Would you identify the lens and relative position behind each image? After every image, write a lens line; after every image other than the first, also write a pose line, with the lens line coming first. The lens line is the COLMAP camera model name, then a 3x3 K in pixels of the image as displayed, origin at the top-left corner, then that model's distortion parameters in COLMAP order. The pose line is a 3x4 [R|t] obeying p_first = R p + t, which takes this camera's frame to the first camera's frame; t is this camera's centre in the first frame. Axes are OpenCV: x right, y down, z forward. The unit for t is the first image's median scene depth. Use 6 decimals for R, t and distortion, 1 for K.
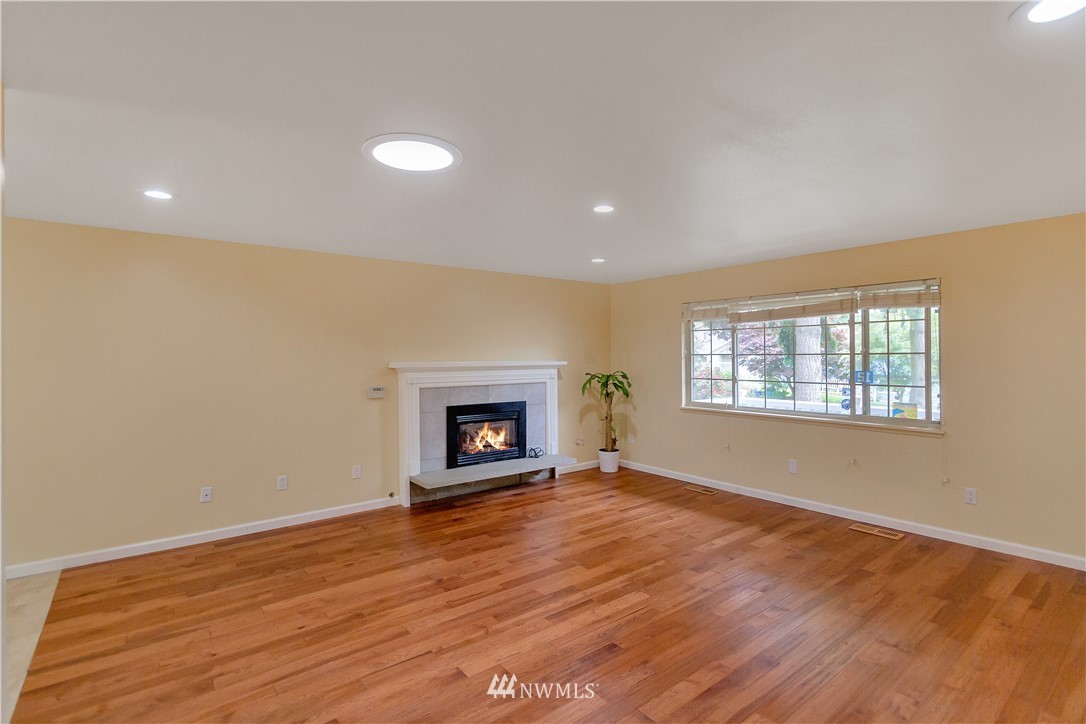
lens RADIAL K [[521.3, 0, 549.6], [0, 521.3, 354.2], [0, 0, 1]] dist [0.000352, -0.003982]
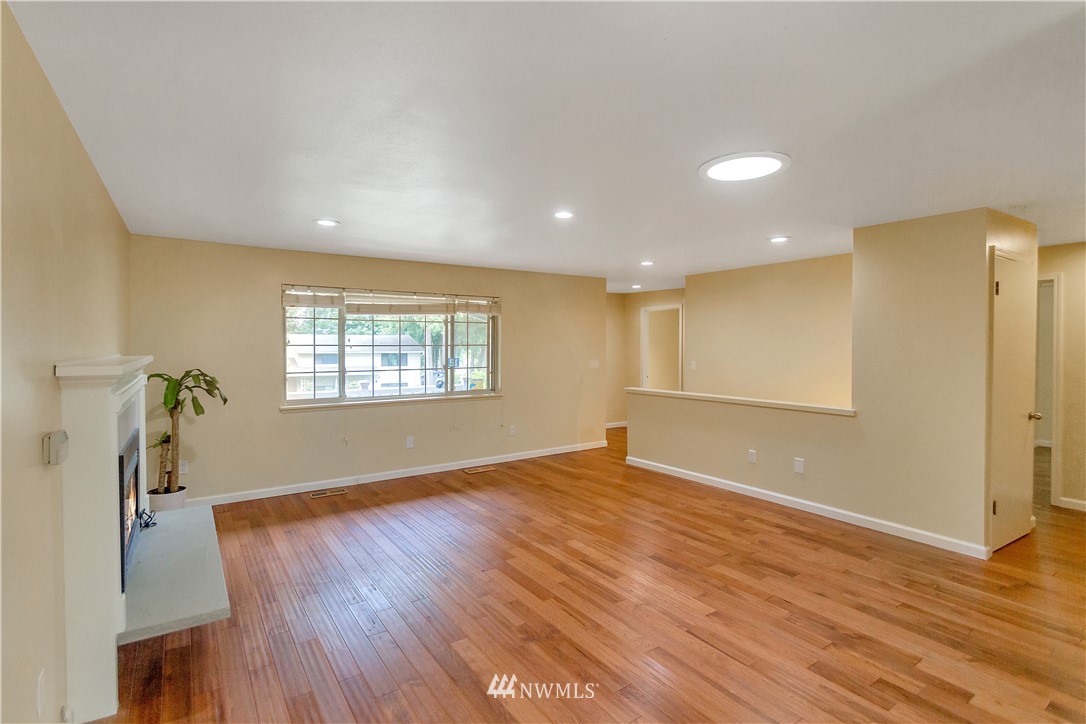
lens RADIAL K [[521.3, 0, 532.6], [0, 521.3, 354.9], [0, 0, 1]] dist [0.000352, -0.003982]
pose [[0.060456, -0.014948, 0.998059, -0.727709], [-0.002284, 0.999883, 0.015114, 0.002813], [-0.998168, -0.003194, 0.060415, 0.711567]]
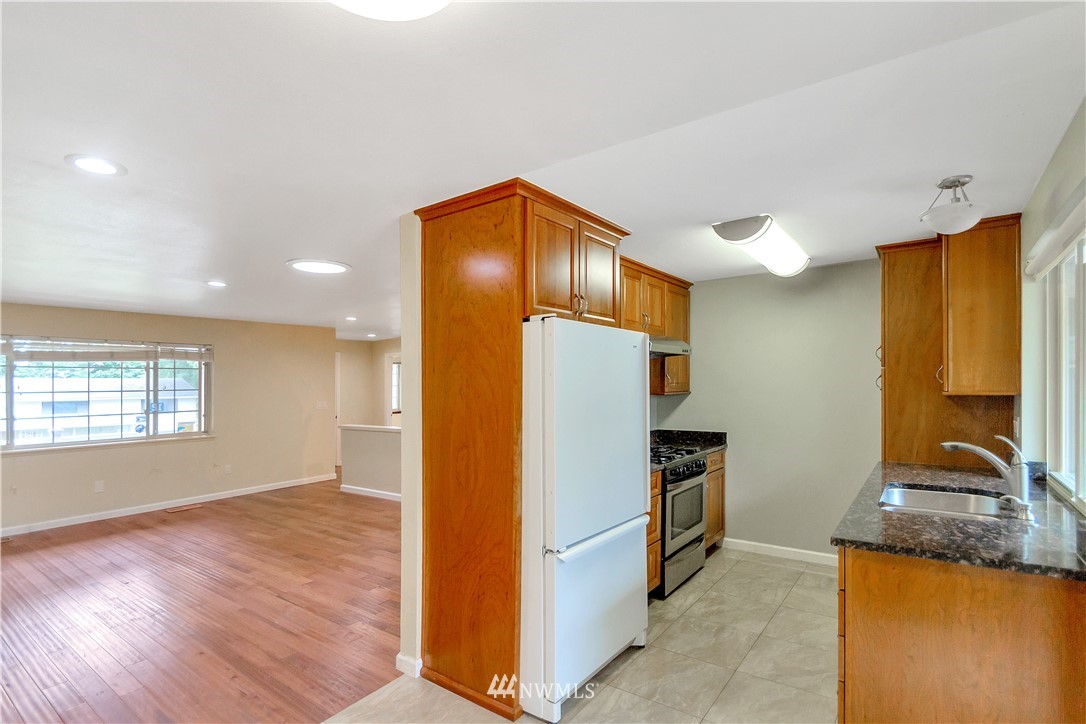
lens RADIAL K [[521.3, 0, 554.2], [0, 521.3, 377.3], [0, 0, 1]] dist [0.000352, -0.003982]
pose [[-0.299548, 0.020364, 0.953864, -1.050495], [0.013118, 0.999766, -0.017225, 0.001341], [-0.953991, 0.007353, -0.299745, 0.397638]]
